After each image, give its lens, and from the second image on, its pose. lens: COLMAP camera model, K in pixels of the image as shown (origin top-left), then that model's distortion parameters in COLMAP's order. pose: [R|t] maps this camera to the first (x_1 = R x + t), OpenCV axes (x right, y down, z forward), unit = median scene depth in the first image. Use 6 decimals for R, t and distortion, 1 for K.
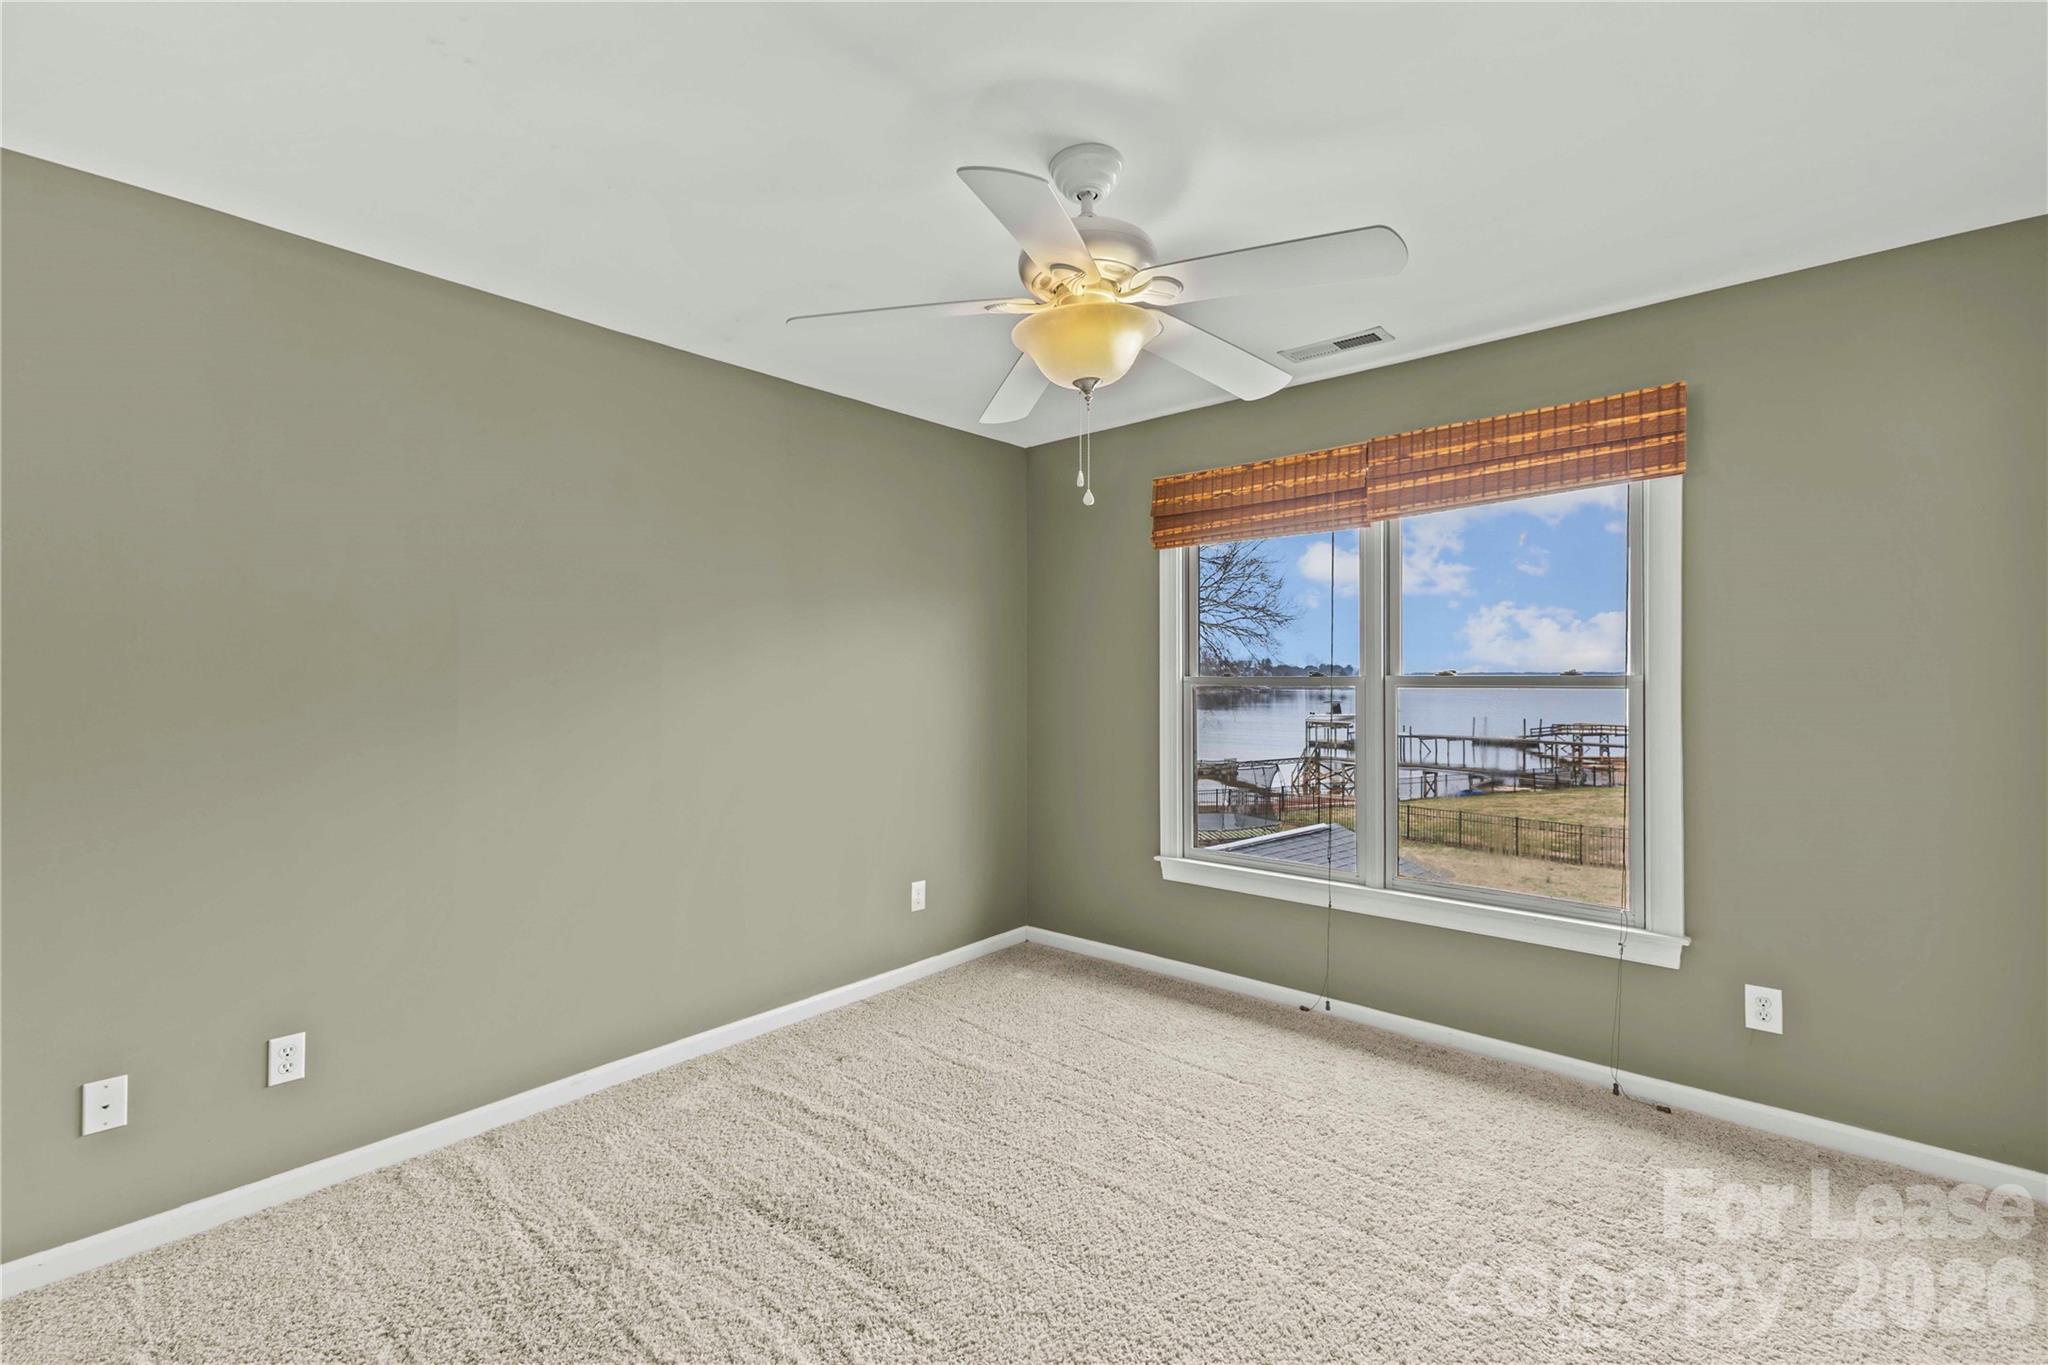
lens RADIAL K [[883.5, 0, 1019.5], [0, 883.5, 680.8], [0, 0, 1]] dist [0.009753, 0.000330]
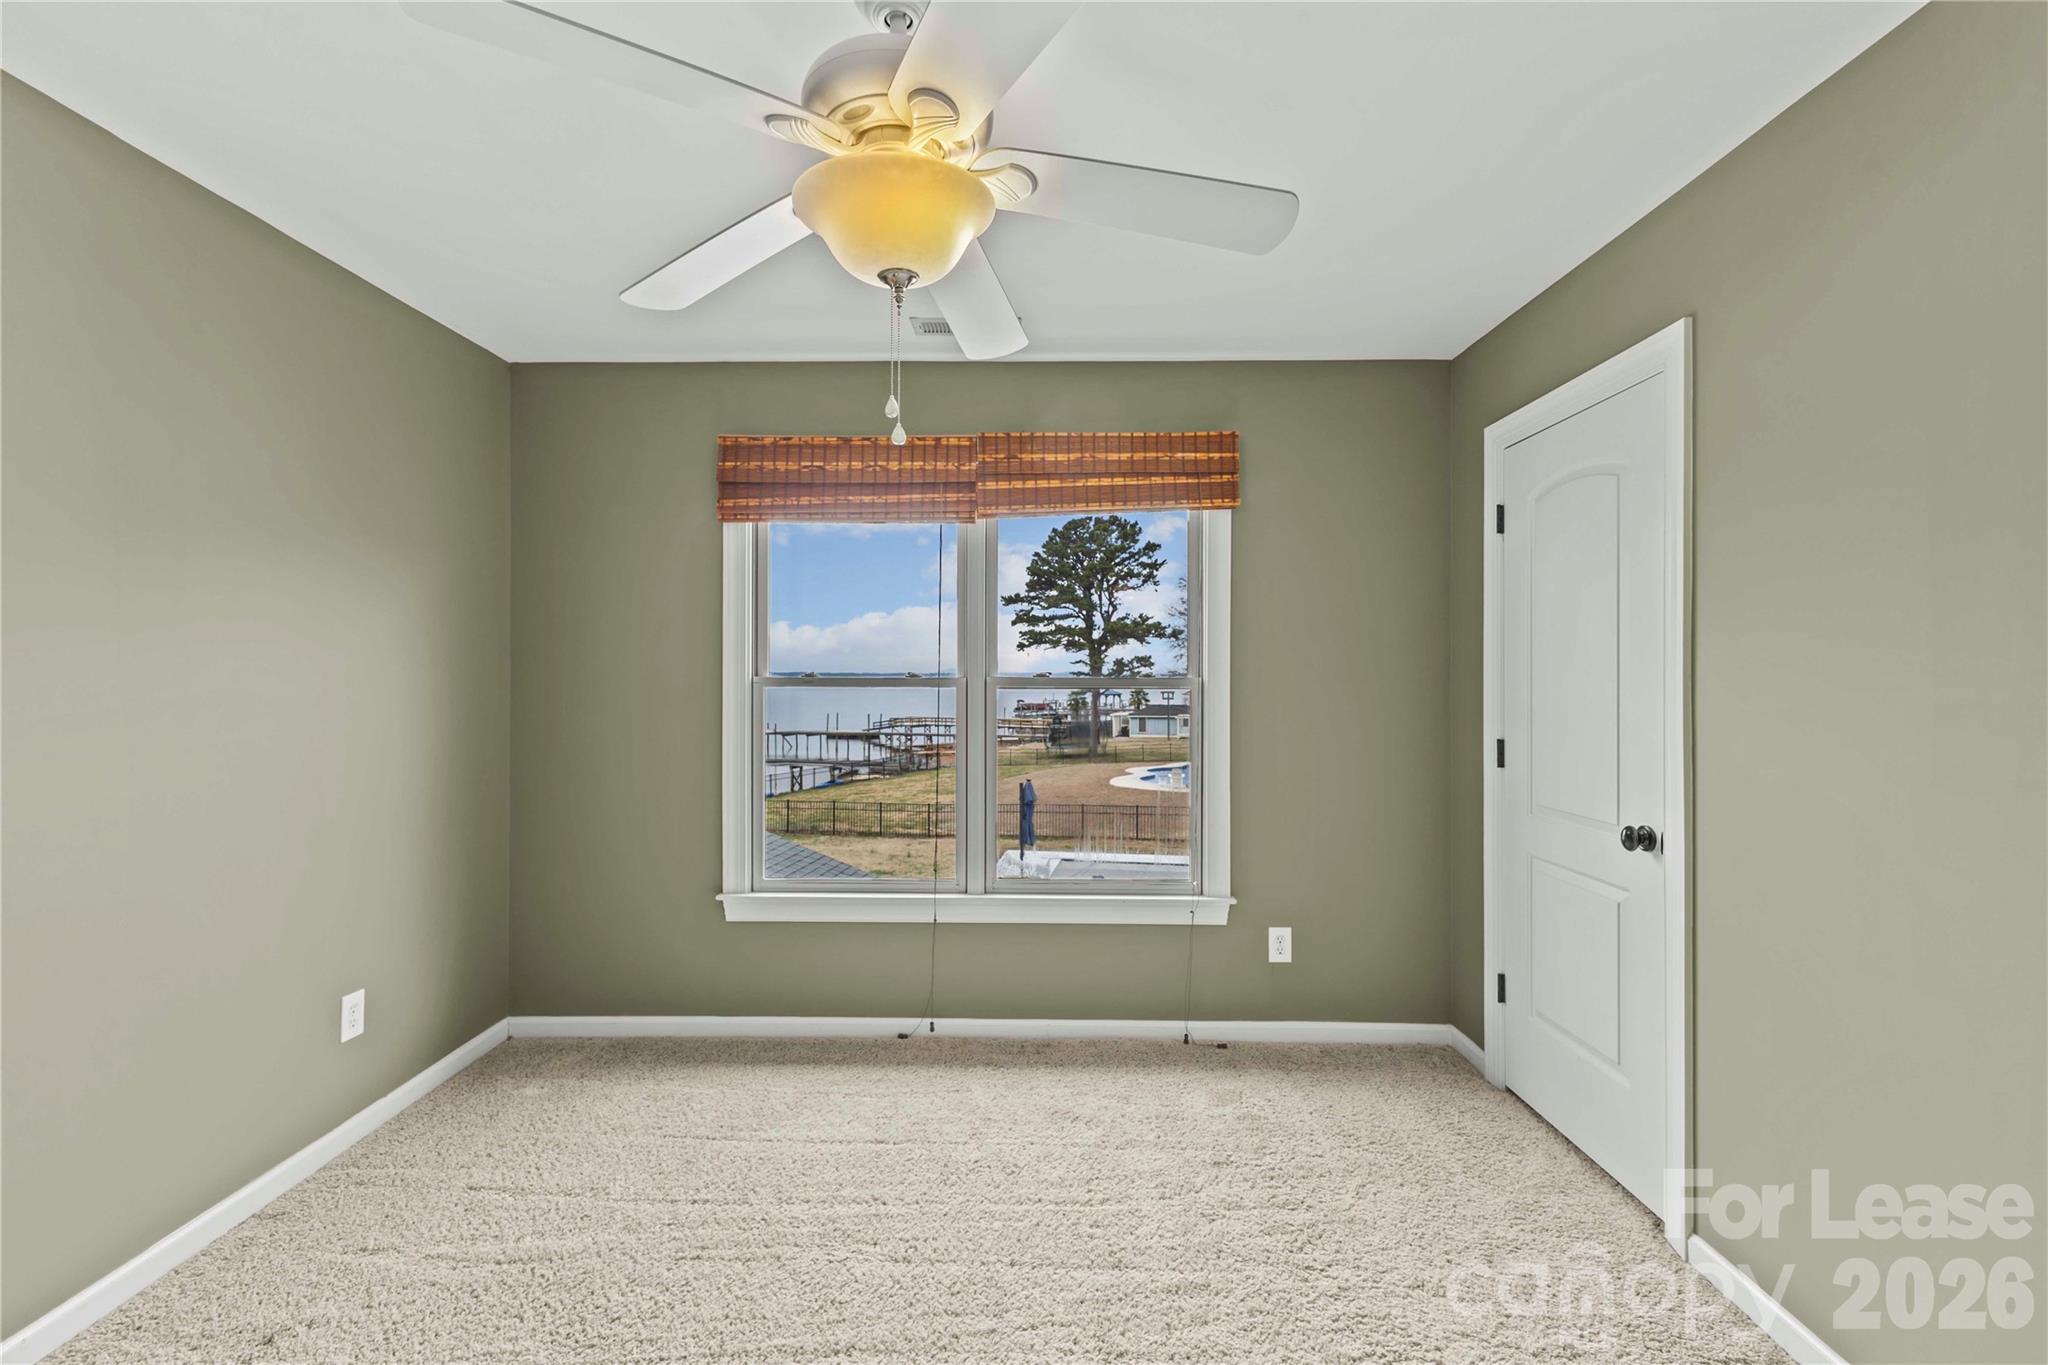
lens RADIAL K [[883.5, 0, 1021.6], [0, 883.5, 679.6], [0, 0, 1]] dist [0.009753, 0.000330]
pose [[0.762755, 0.001662, 0.646686, -0.195328], [-0.001320, 0.999999, -0.001014, -0.001557], [-0.646686, -0.000080, 0.762756, 0.229260]]
